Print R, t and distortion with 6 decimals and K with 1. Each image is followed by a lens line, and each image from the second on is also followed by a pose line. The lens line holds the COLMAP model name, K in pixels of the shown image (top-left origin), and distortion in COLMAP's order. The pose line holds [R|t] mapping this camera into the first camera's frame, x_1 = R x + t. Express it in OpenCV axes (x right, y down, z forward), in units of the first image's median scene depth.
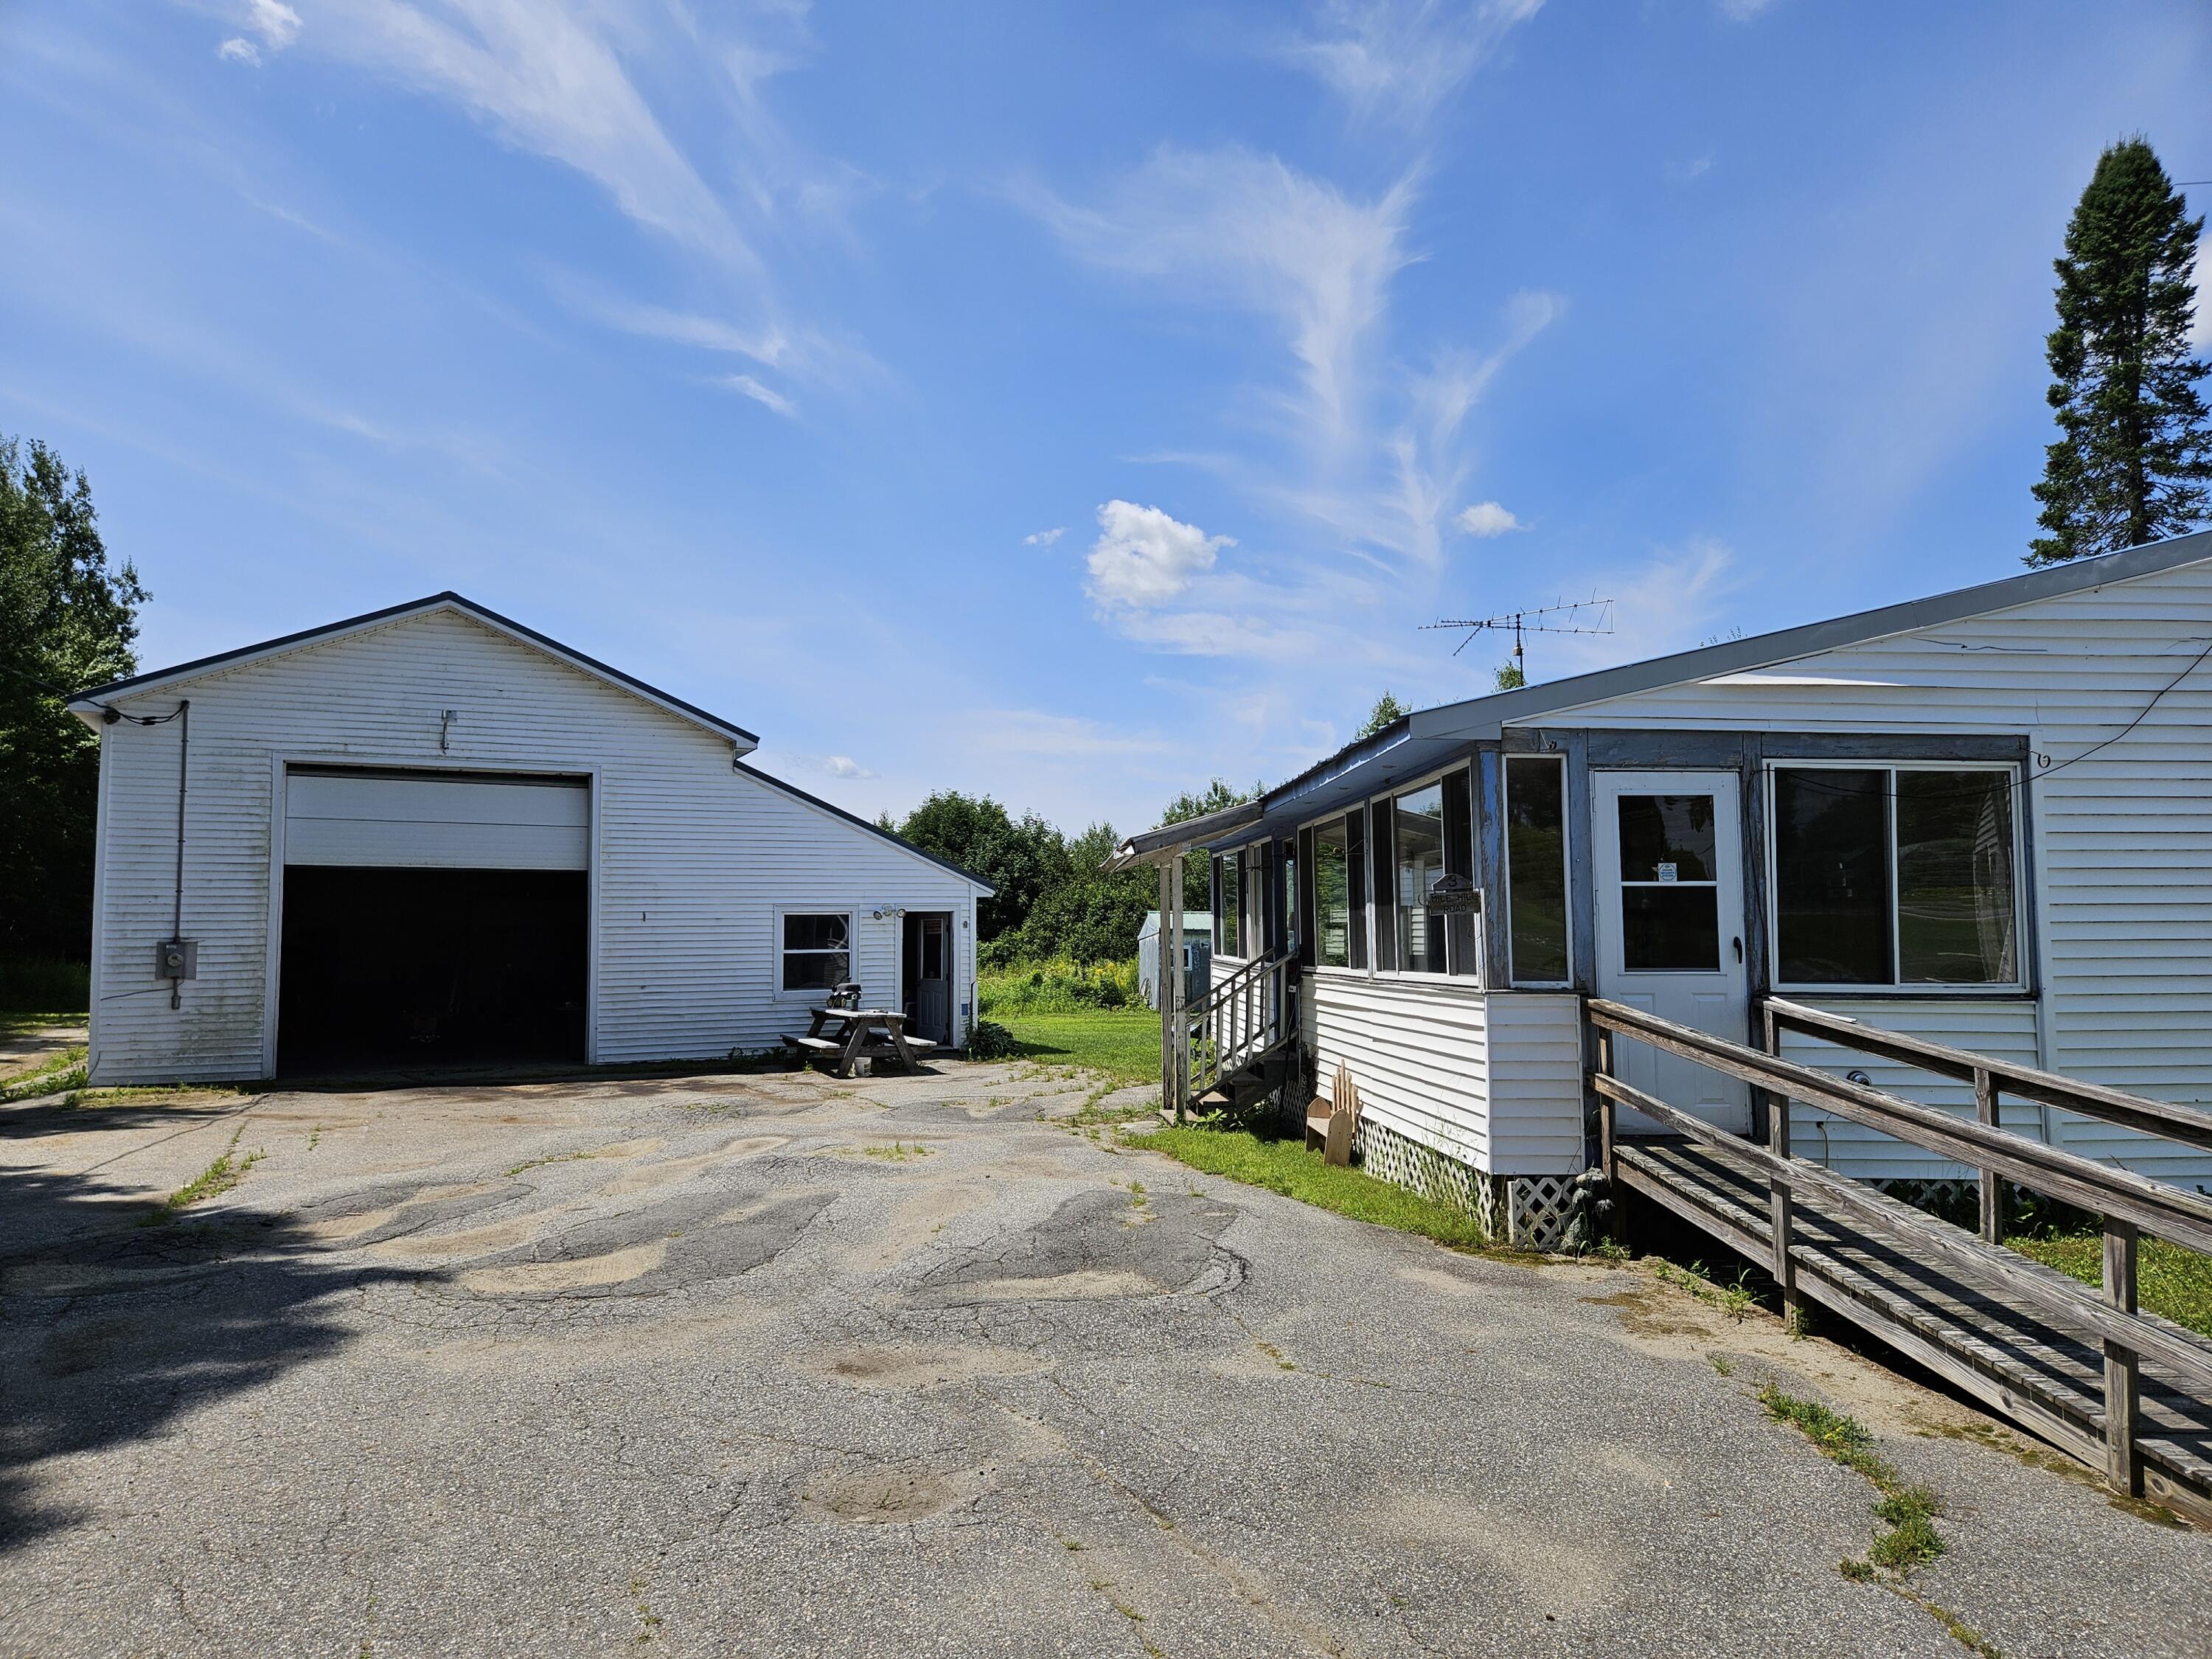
lens RADIAL K [[1548.3, 0, 1114.3], [0, 1548.3, 777.4], [0, 0, 1]] dist [-0.060711, 0.107868]
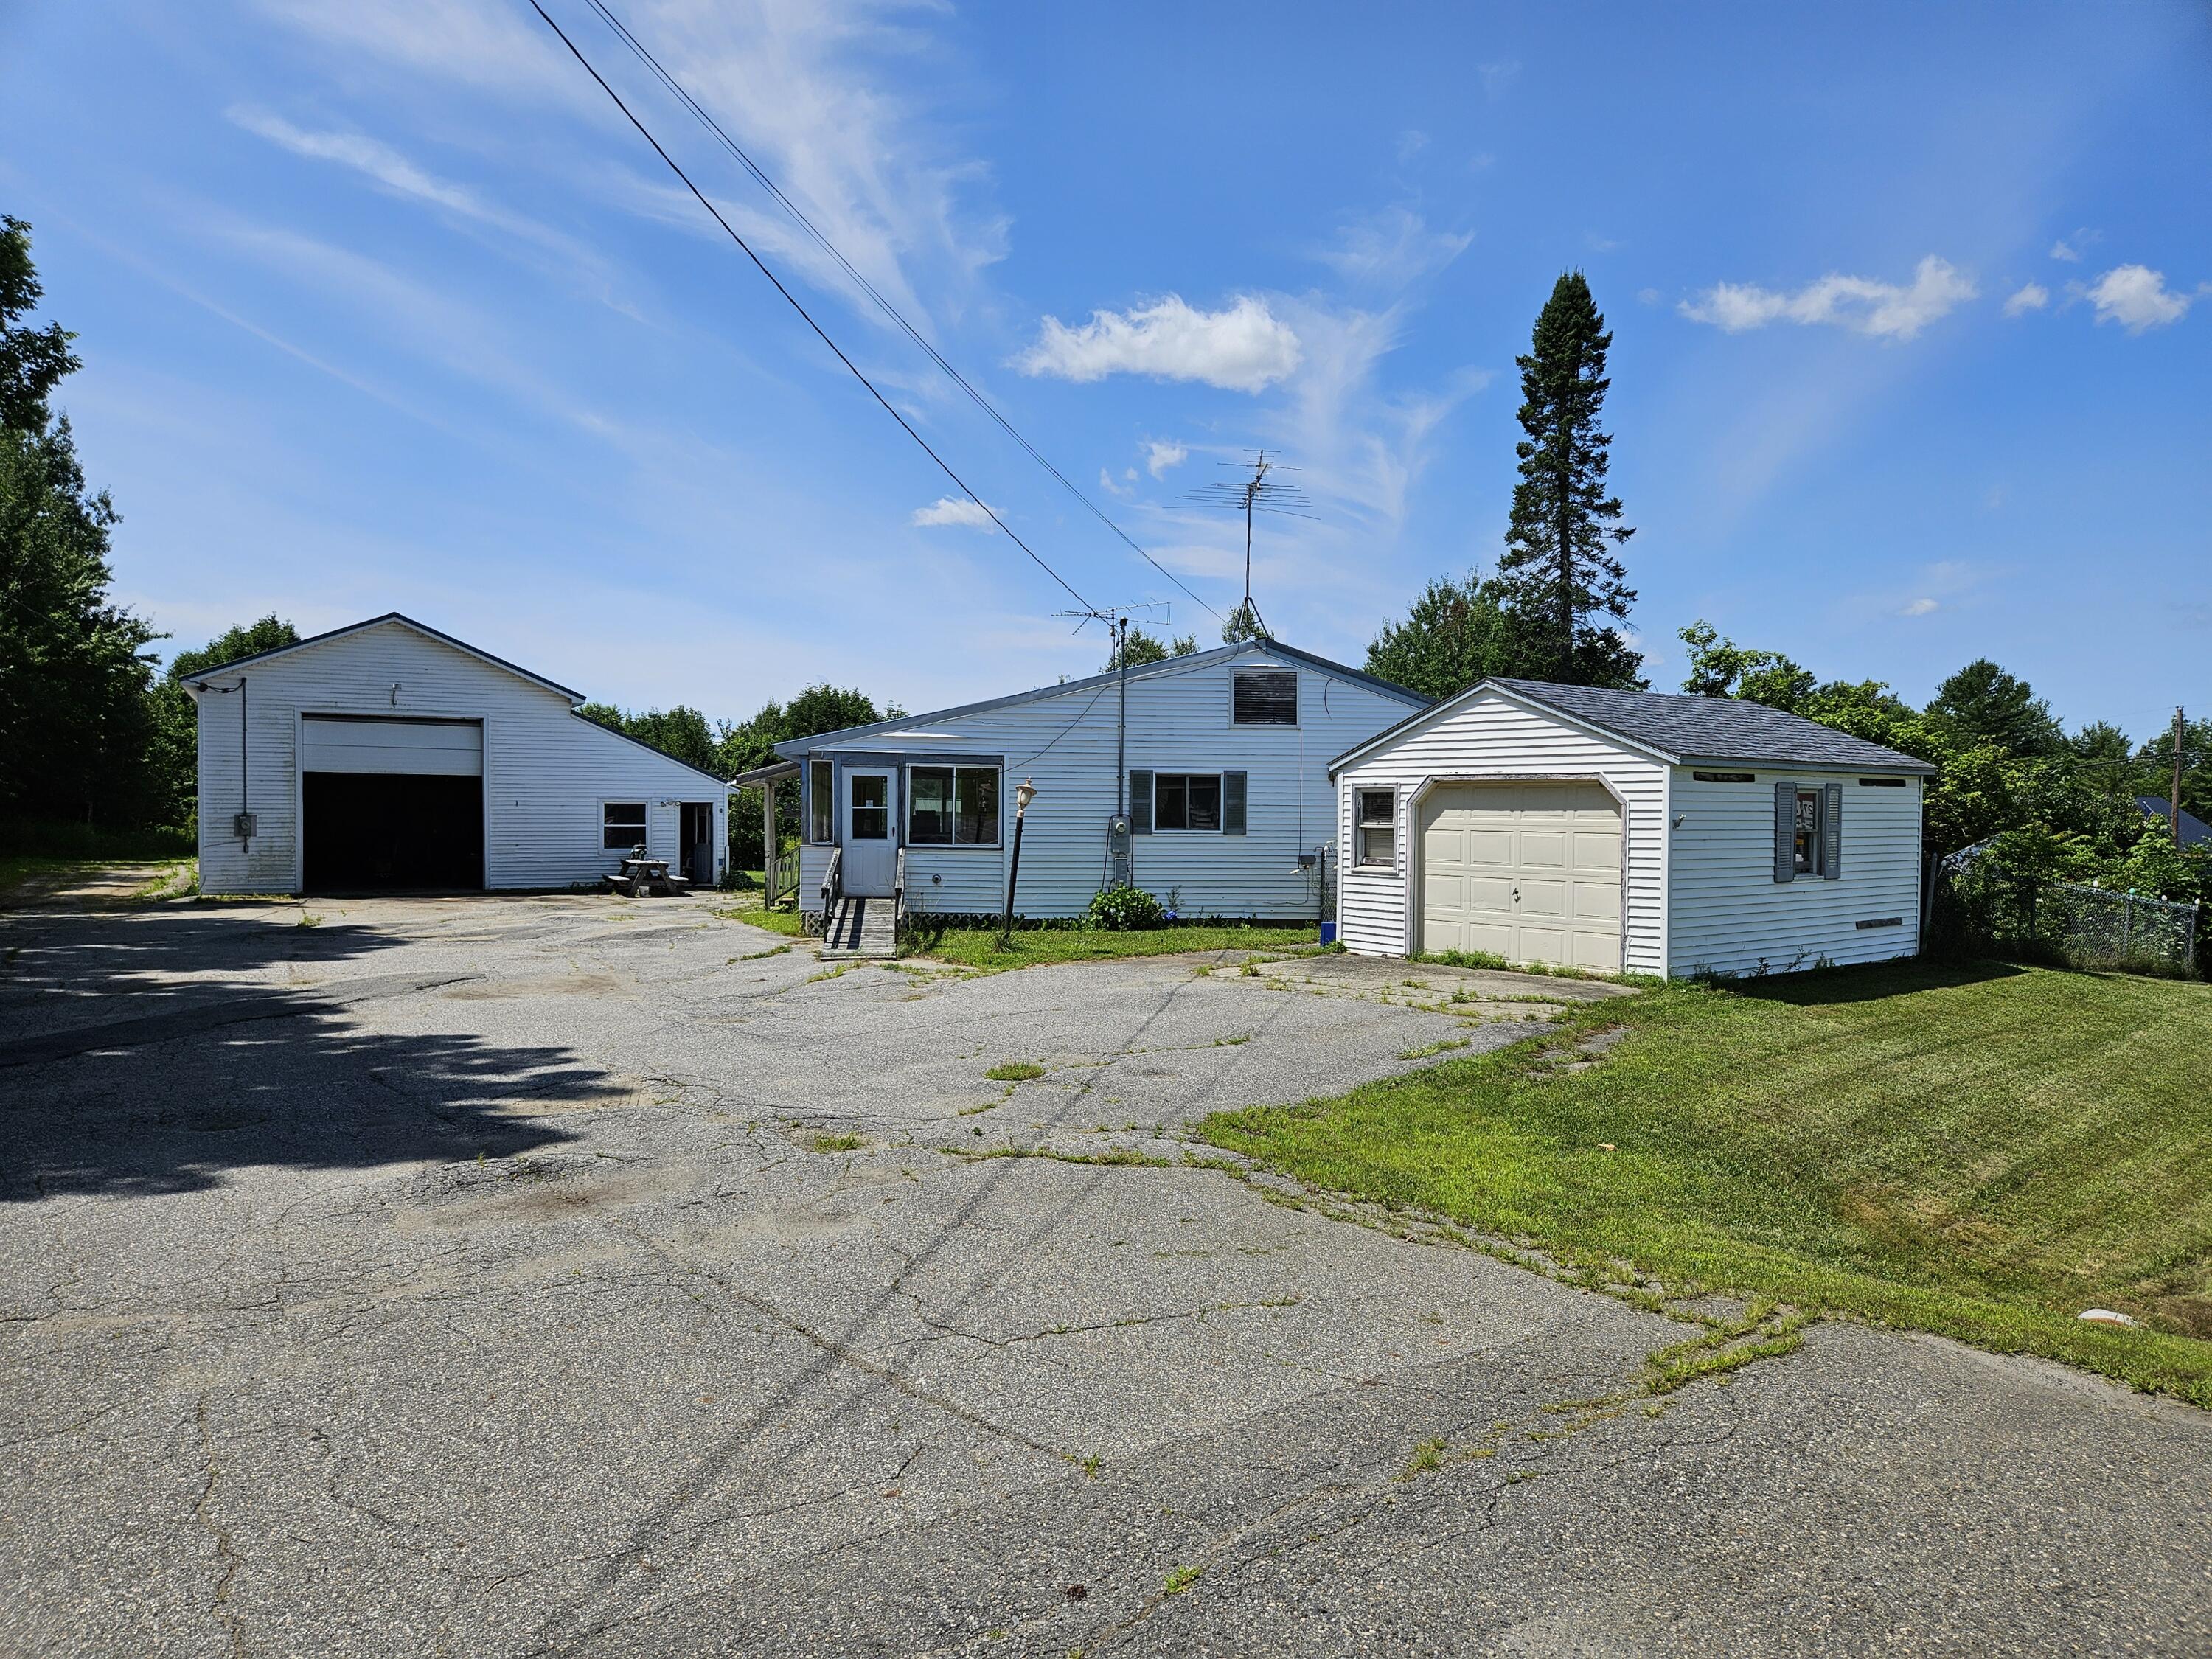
lens RADIAL K [[1561.3, 0, 1106.0], [0, 1561.3, 829.5], [0, 0, 1]] dist [-0.002338, -0.053858]
pose [[0.999129, 0.014829, 0.039012, 0.261230], [-0.019160, 0.993398, 0.113103, -0.083158], [-0.037078, -0.113752, 0.992817, -0.689814]]
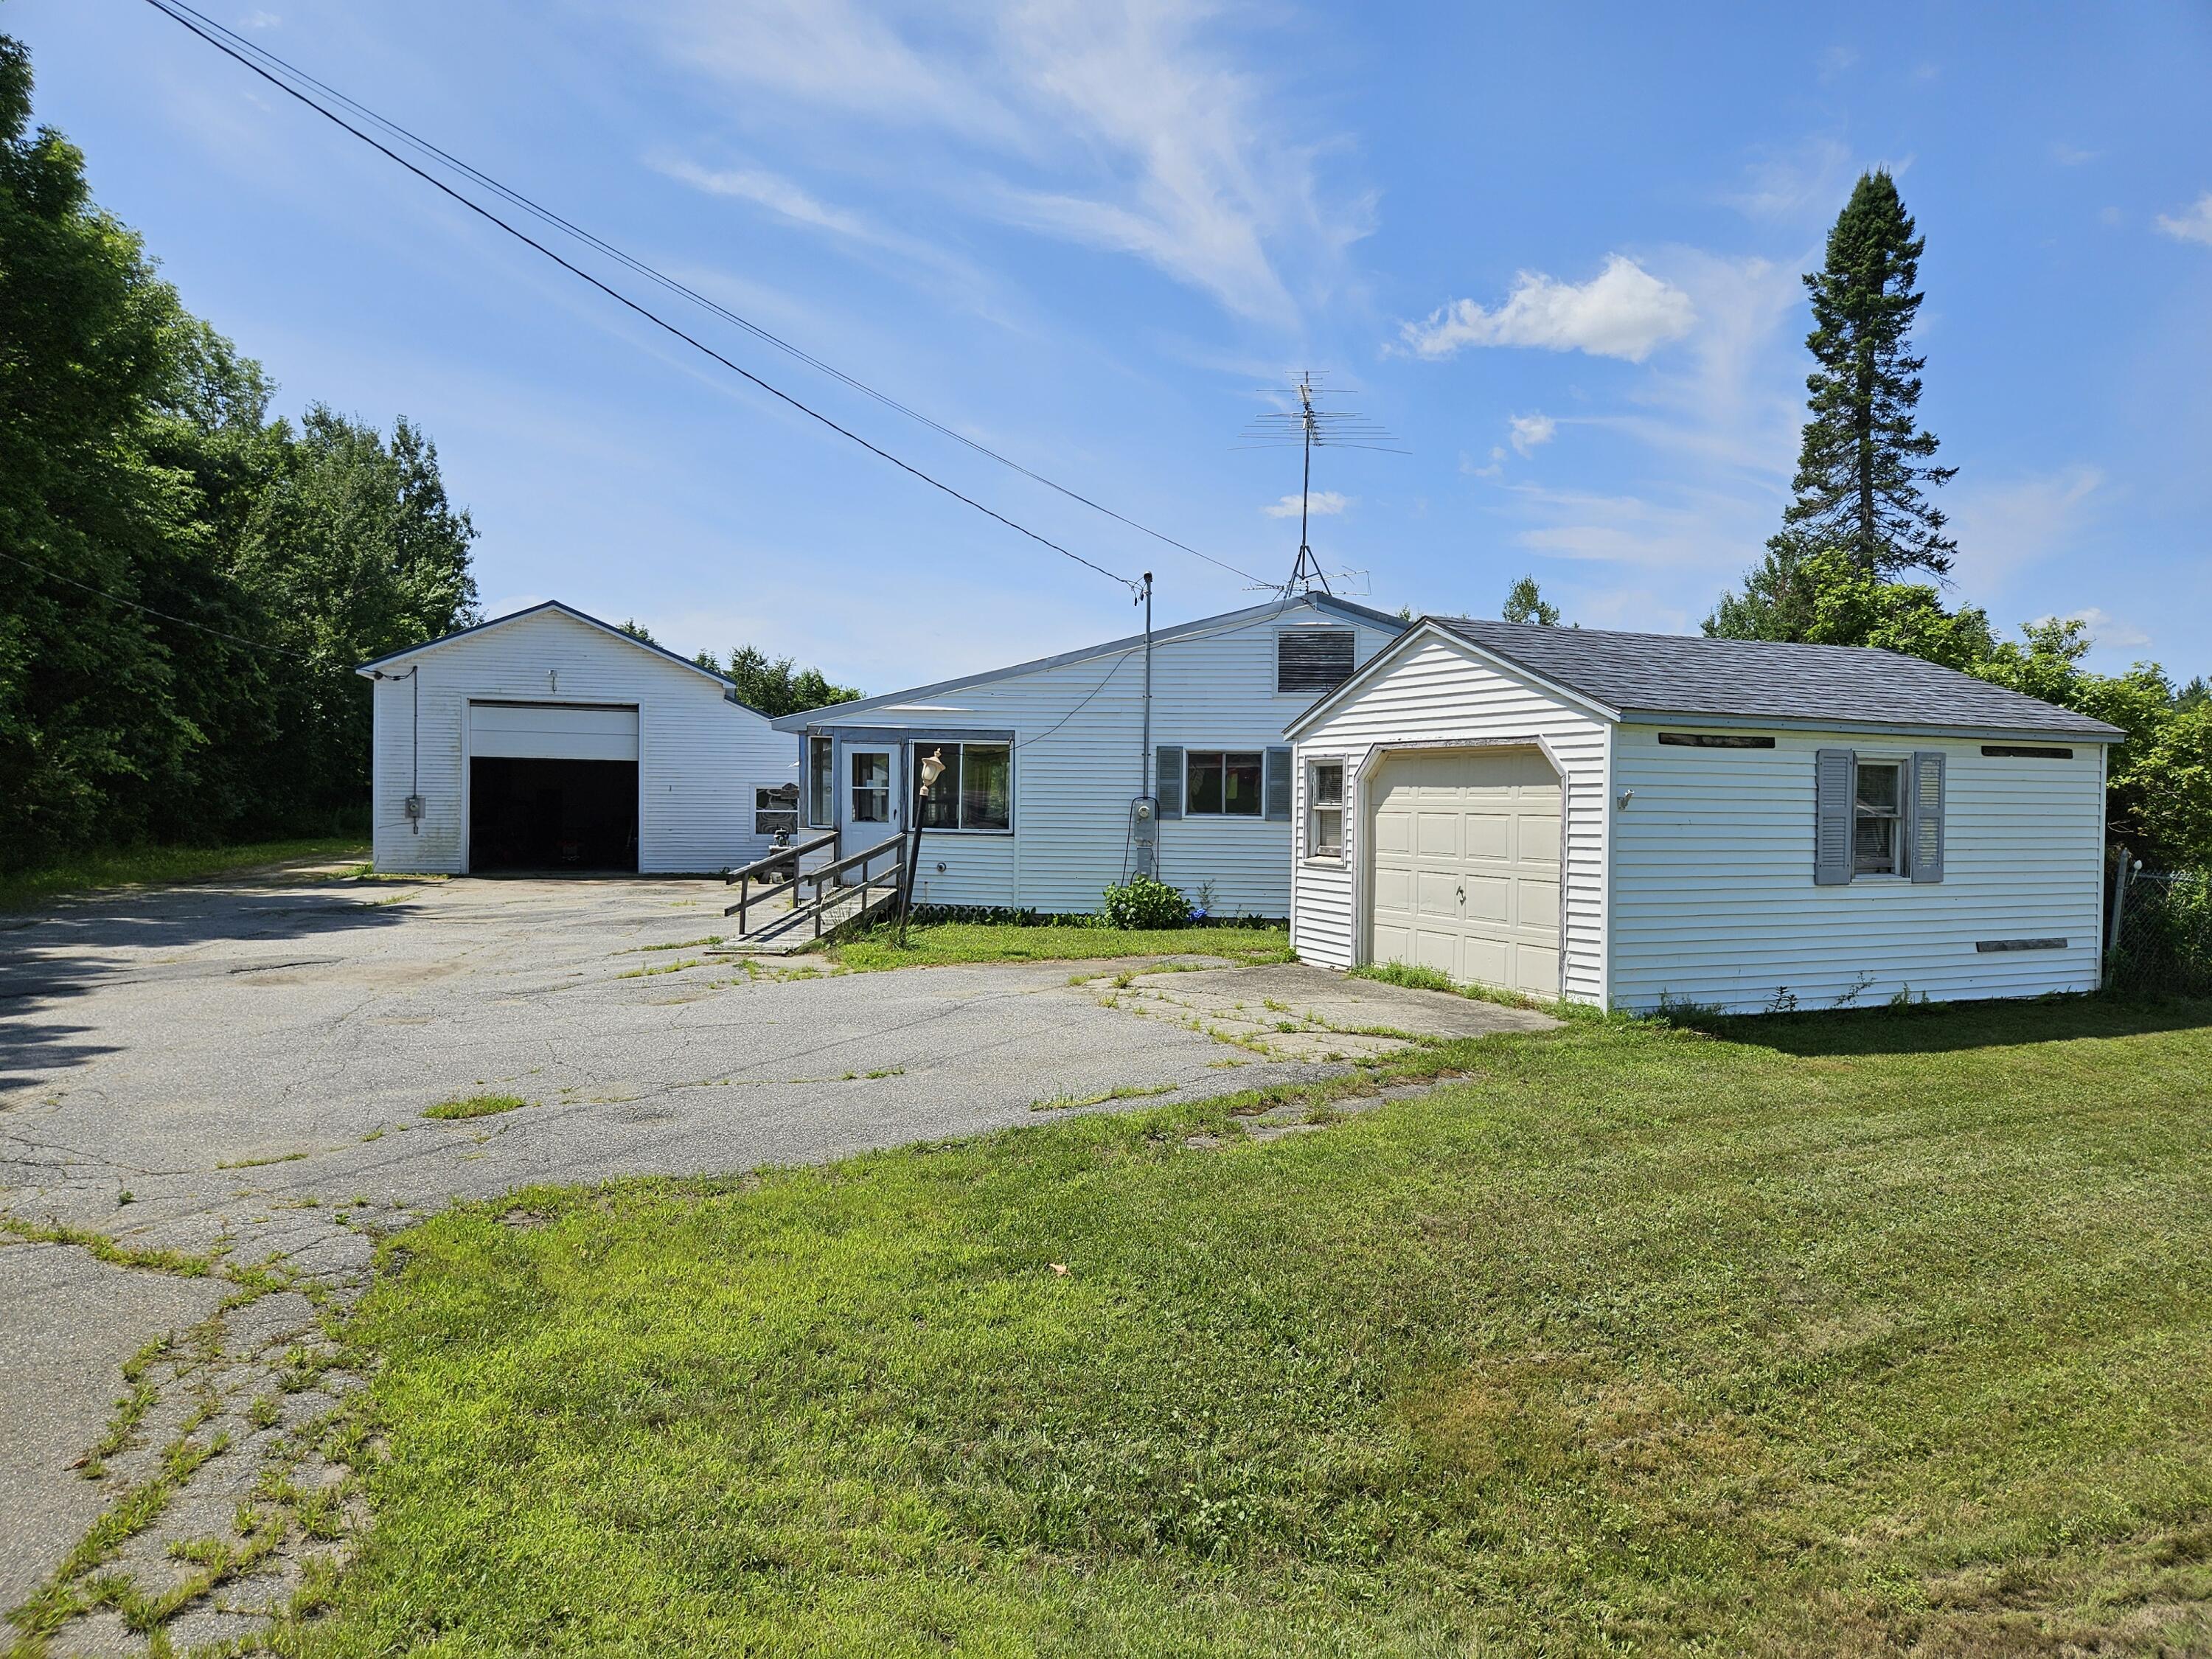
lens RADIAL K [[1561.3, 0, 1106.0], [0, 1561.3, 829.5], [0, 0, 1]] dist [-0.002338, -0.053858]
pose [[0.976347, 0.024174, -0.214855, 0.504455], [0.001297, 0.993057, 0.117624, -0.062480], [0.216207, -0.115120, 0.969537, -0.536092]]
